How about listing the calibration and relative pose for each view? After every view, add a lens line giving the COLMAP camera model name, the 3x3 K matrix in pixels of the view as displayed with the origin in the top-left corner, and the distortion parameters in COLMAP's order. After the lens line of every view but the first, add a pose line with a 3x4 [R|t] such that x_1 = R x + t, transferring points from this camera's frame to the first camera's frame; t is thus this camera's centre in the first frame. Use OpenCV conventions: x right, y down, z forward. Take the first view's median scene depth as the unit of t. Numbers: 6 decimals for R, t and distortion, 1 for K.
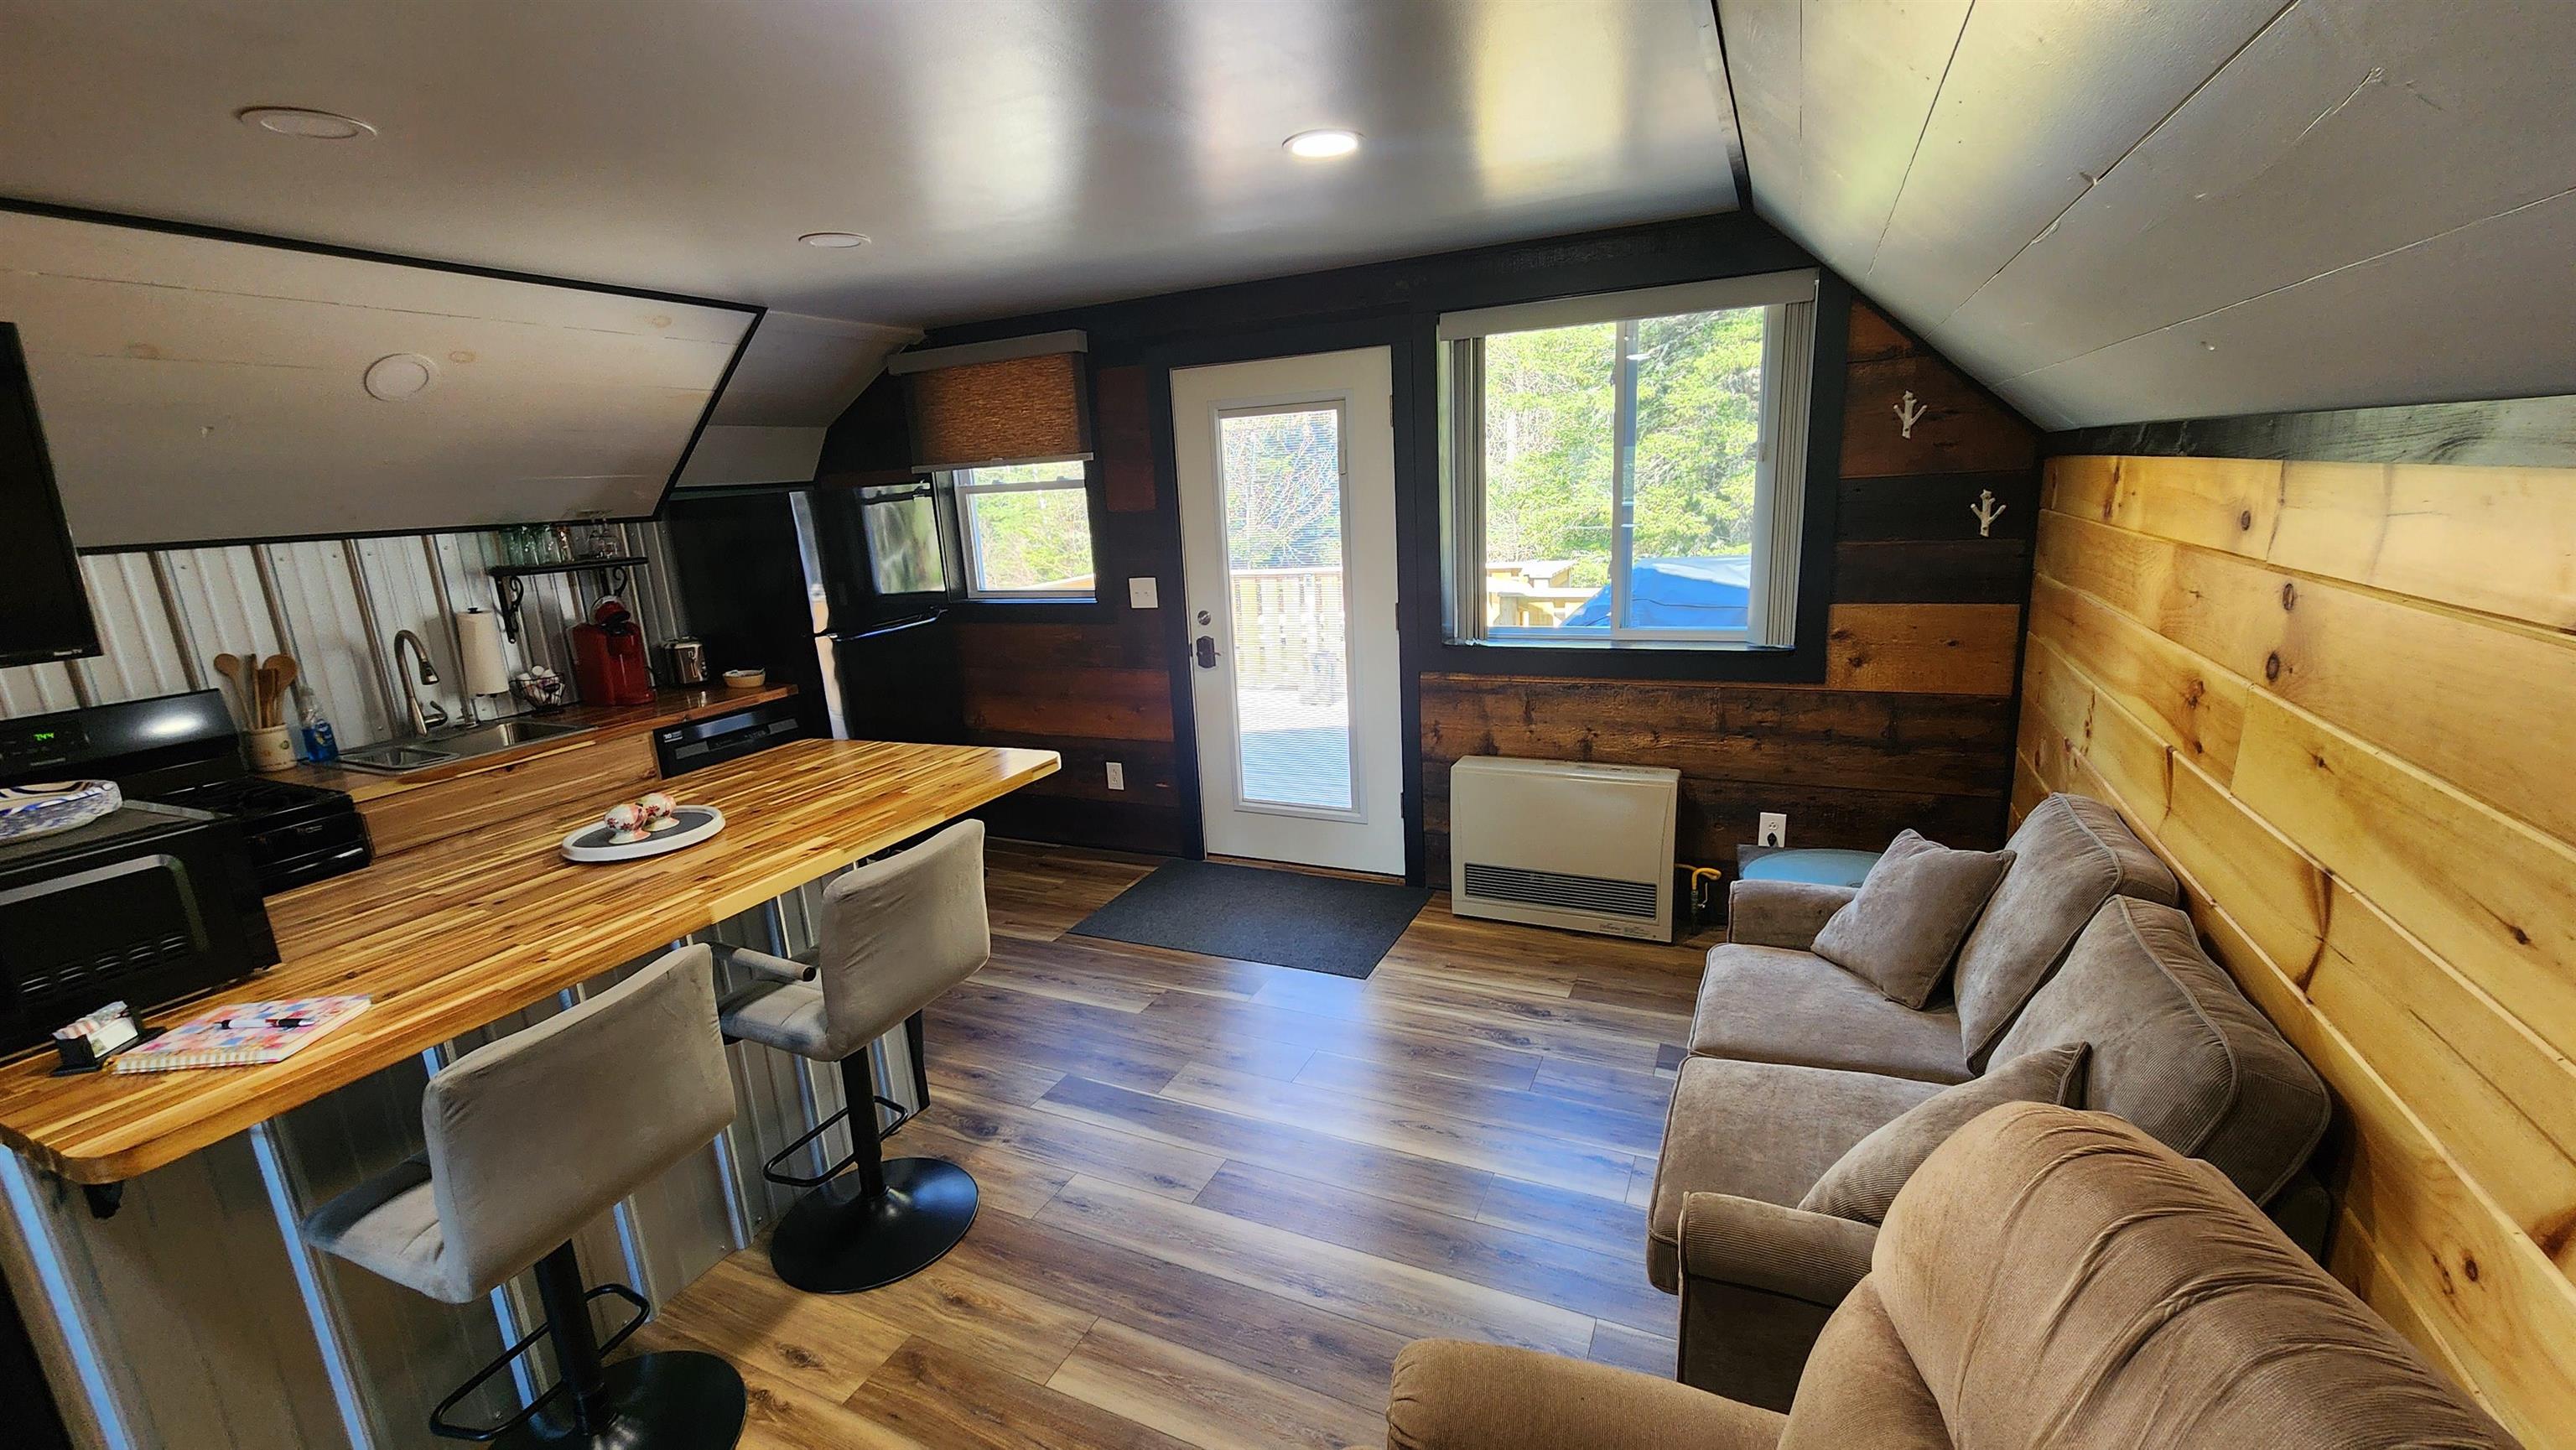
lens RADIAL K [[1047.4, 0, 1287.3], [0, 1047.4, 722.7], [0, 0, 1]] dist [0.002932, 0.000272]
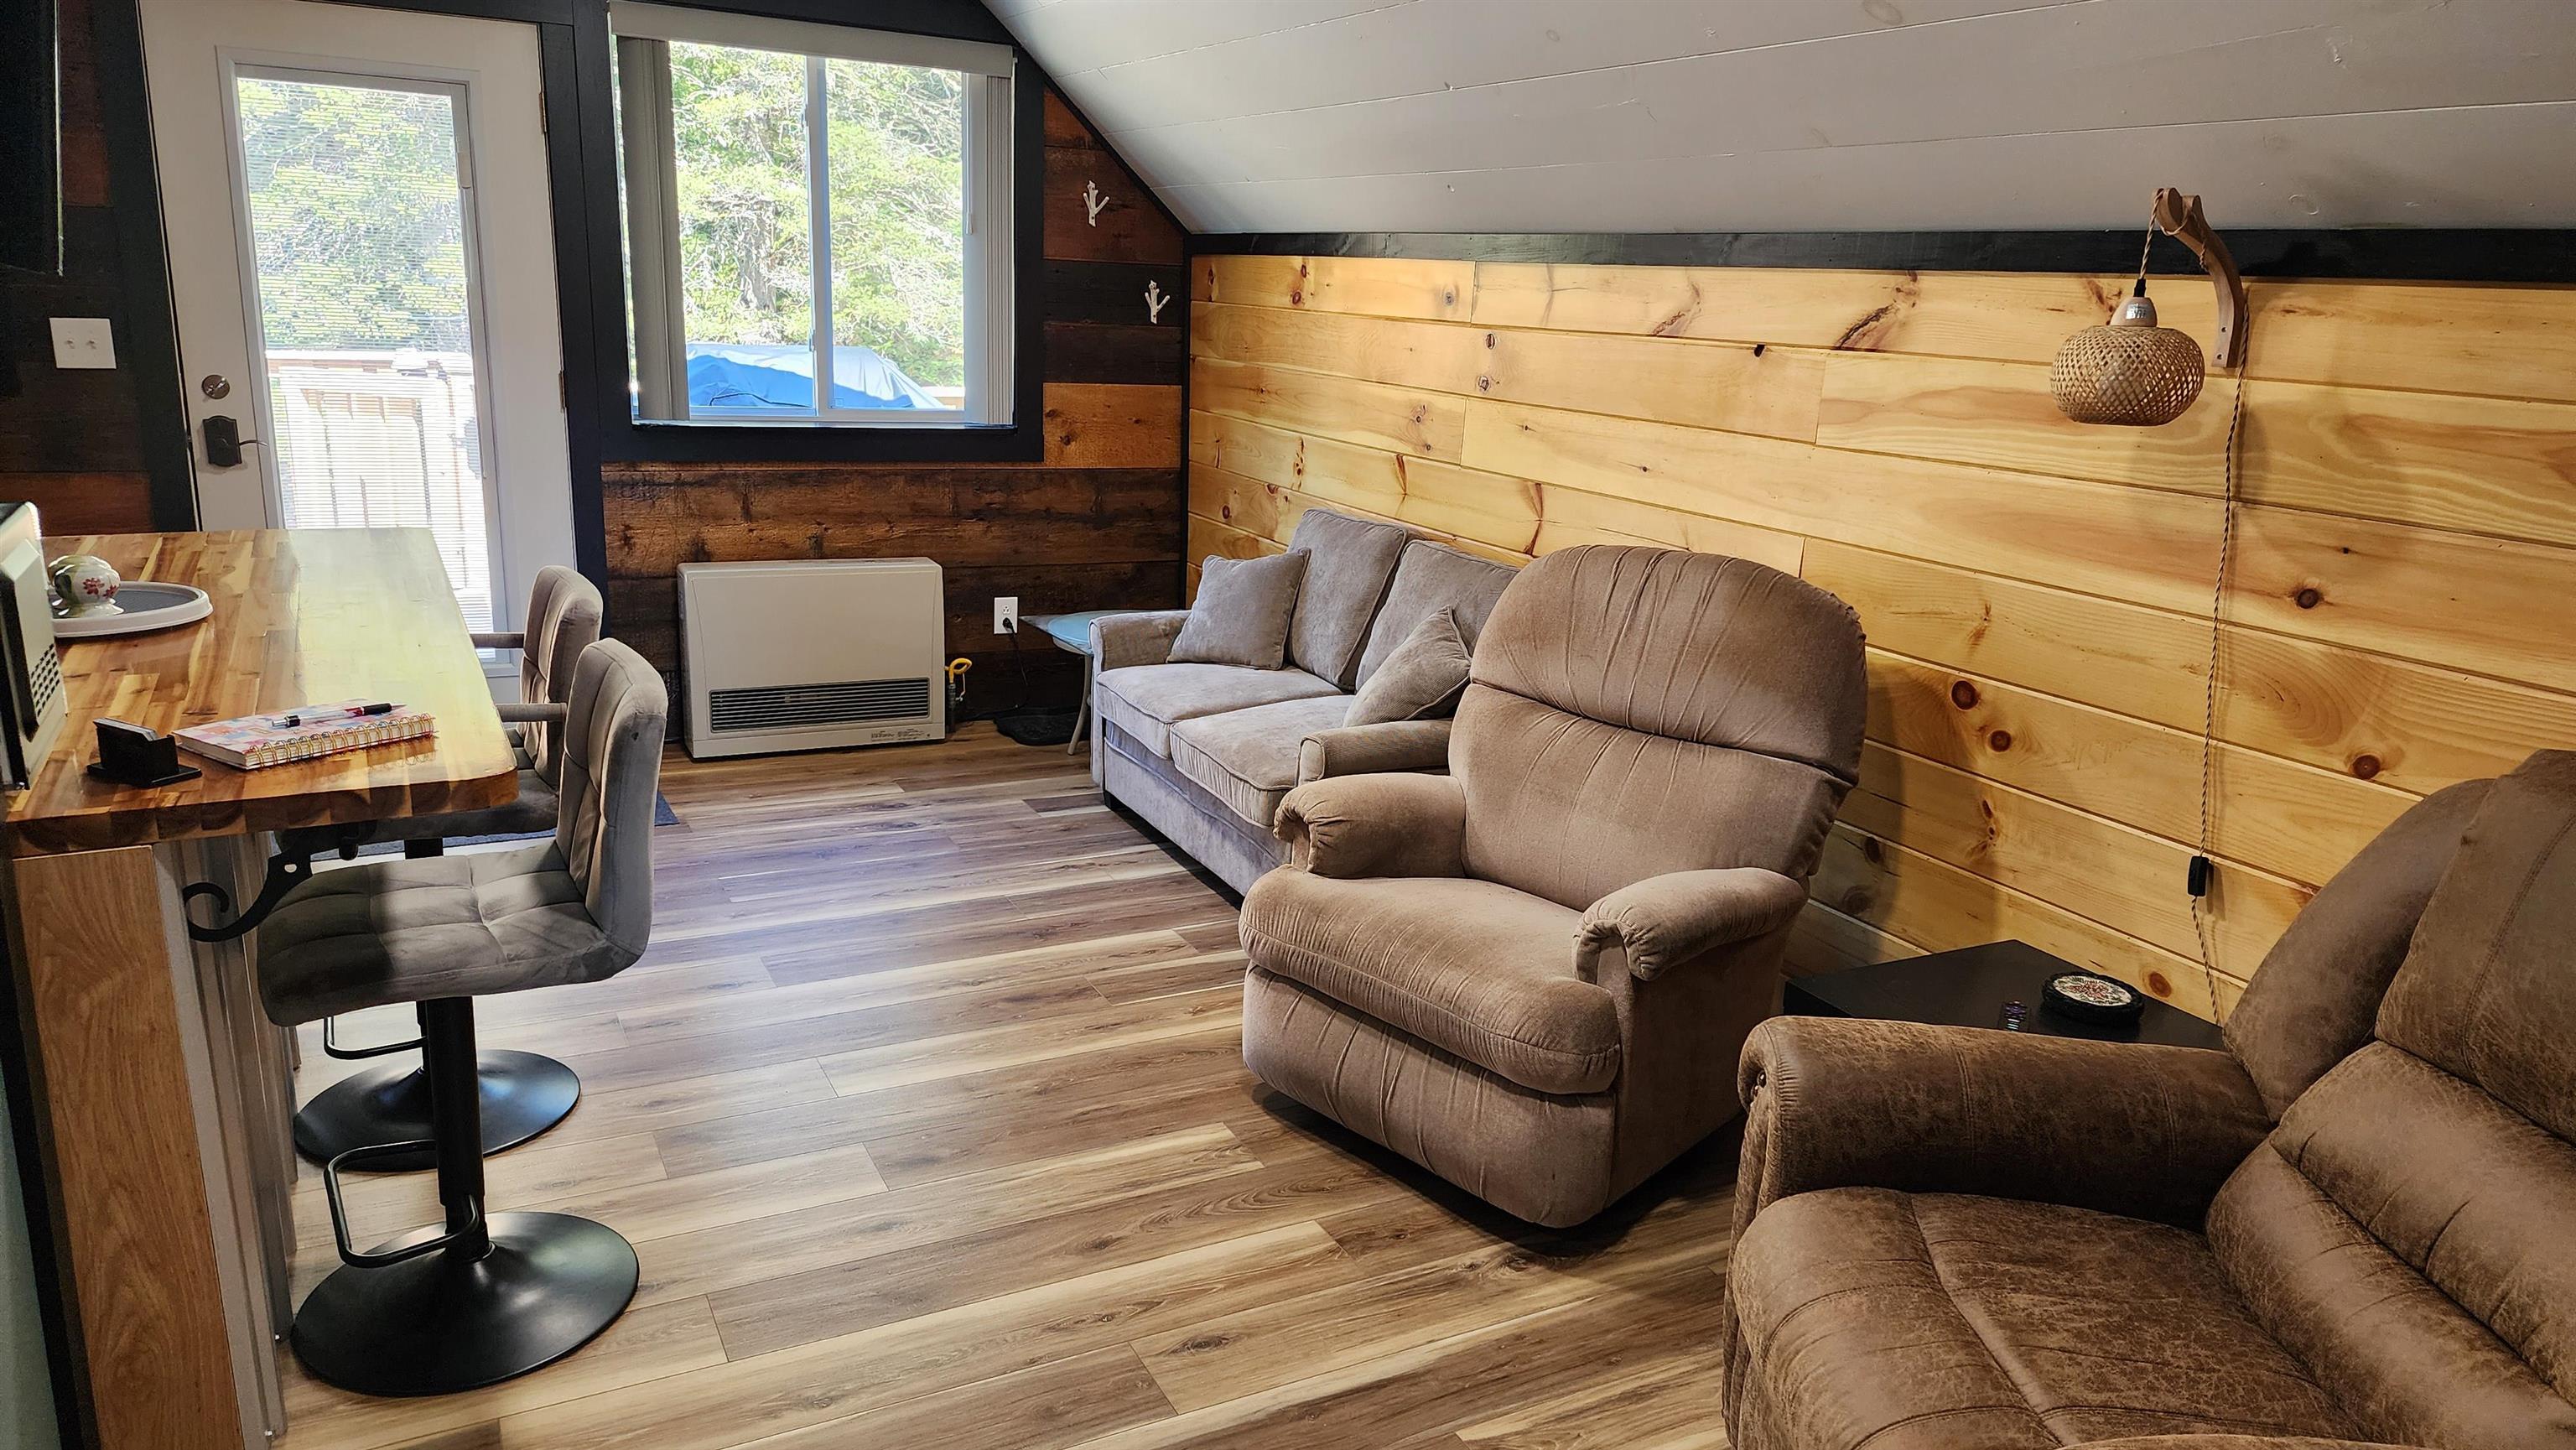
lens RADIAL K [[1672.3, 0, 1292.2], [0, 1672.3, 730.4], [0, 0, 1]] dist [0.008781, -0.004352]
pose [[0.603327, -0.123891, 0.787812, -0.657959], [0.098863, 0.991858, 0.080268, 0.115695], [-0.791342, 0.029457, 0.610664, -0.178916]]
